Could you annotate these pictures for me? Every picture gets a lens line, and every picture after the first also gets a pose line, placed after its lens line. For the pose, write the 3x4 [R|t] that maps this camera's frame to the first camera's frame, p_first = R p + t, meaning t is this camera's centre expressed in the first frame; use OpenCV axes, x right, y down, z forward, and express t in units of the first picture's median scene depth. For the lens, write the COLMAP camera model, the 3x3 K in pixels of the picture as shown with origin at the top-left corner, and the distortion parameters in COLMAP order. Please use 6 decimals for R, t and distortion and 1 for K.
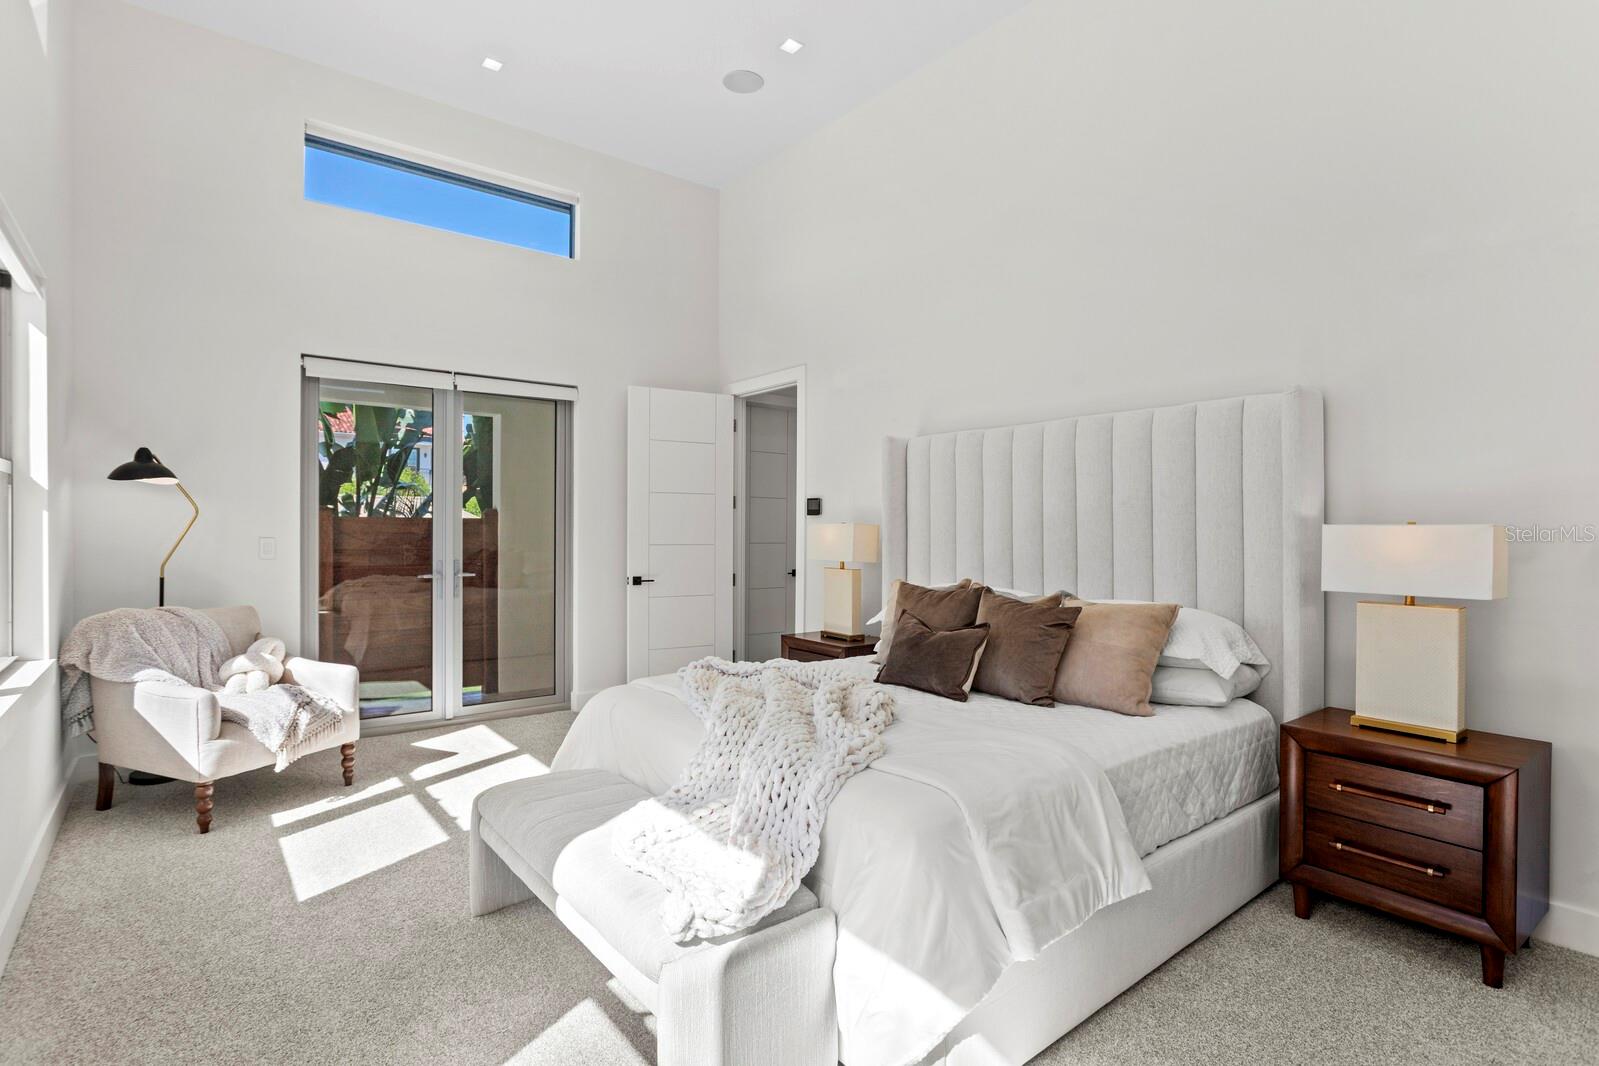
lens RADIAL K [[791.3, 0, 798.5], [0, 791.3, 534.4], [0, 0, 1]] dist [-0.006140, 0.000020]
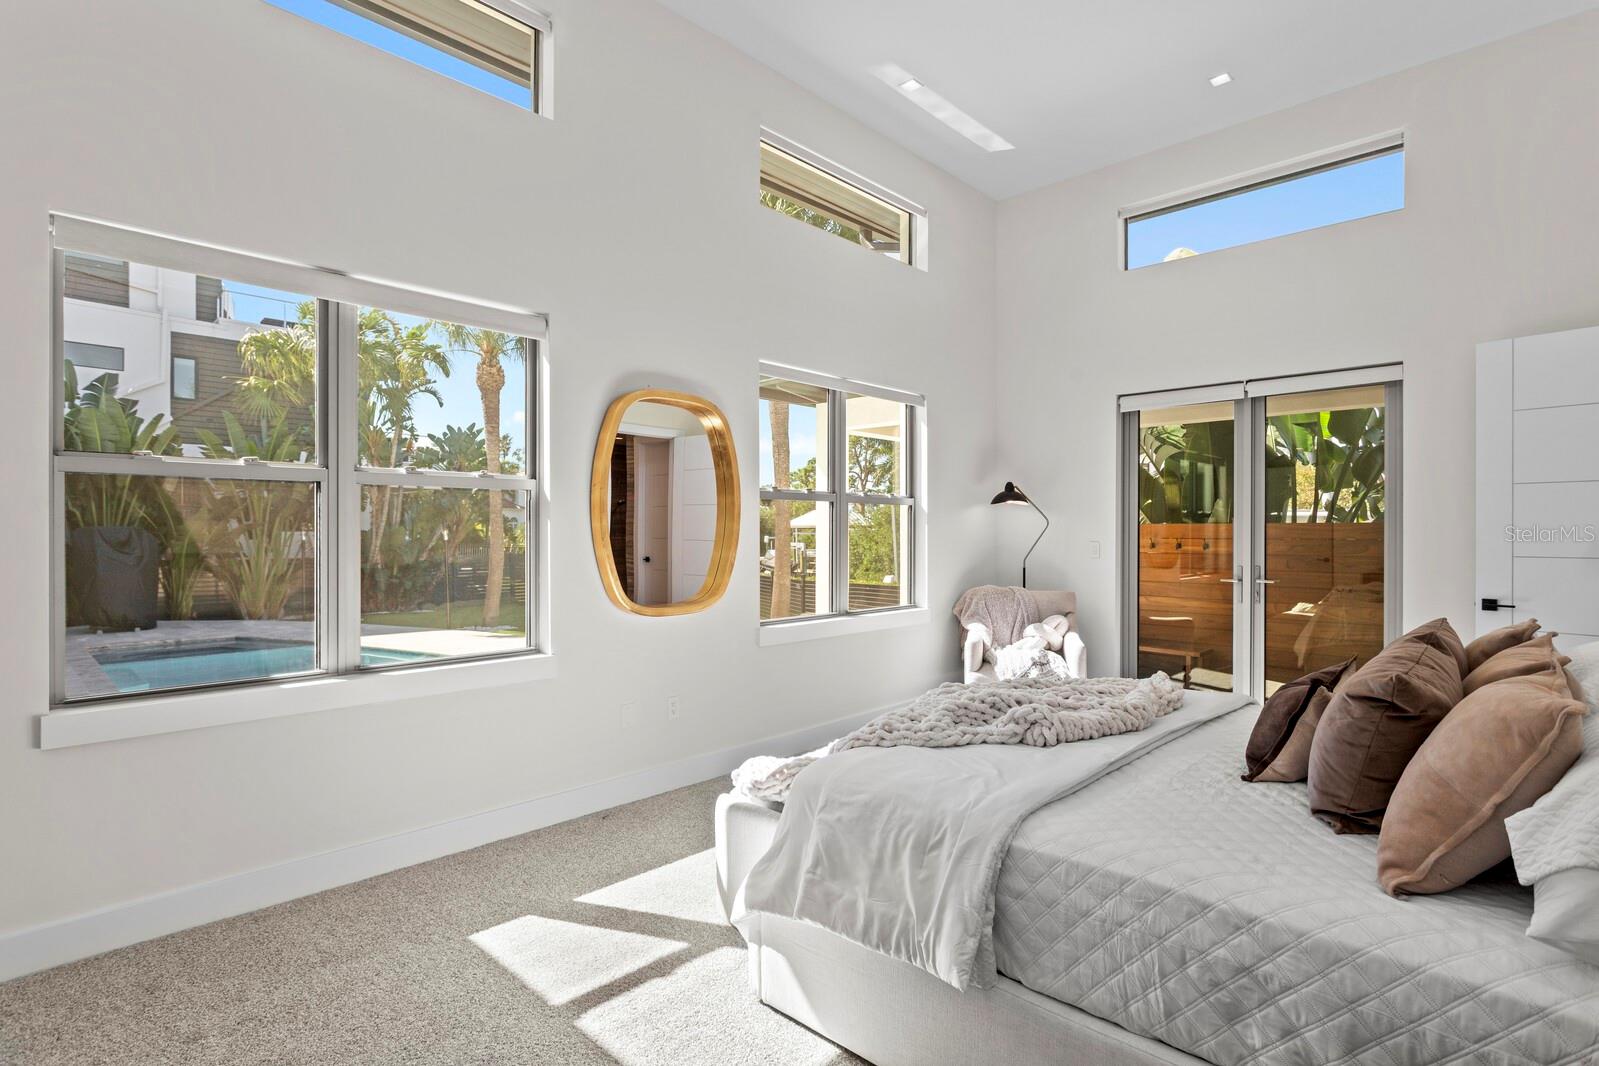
lens RADIAL K [[791.3, 0, 798.6], [0, 791.3, 525.7], [0, 0, 1]] dist [-0.006140, 0.000020]
pose [[0.136159, -0.012535, -0.990608, 0.540121], [-0.007336, 0.999880, -0.013661, -0.000827], [0.990660, 0.009127, 0.136051, 0.325968]]
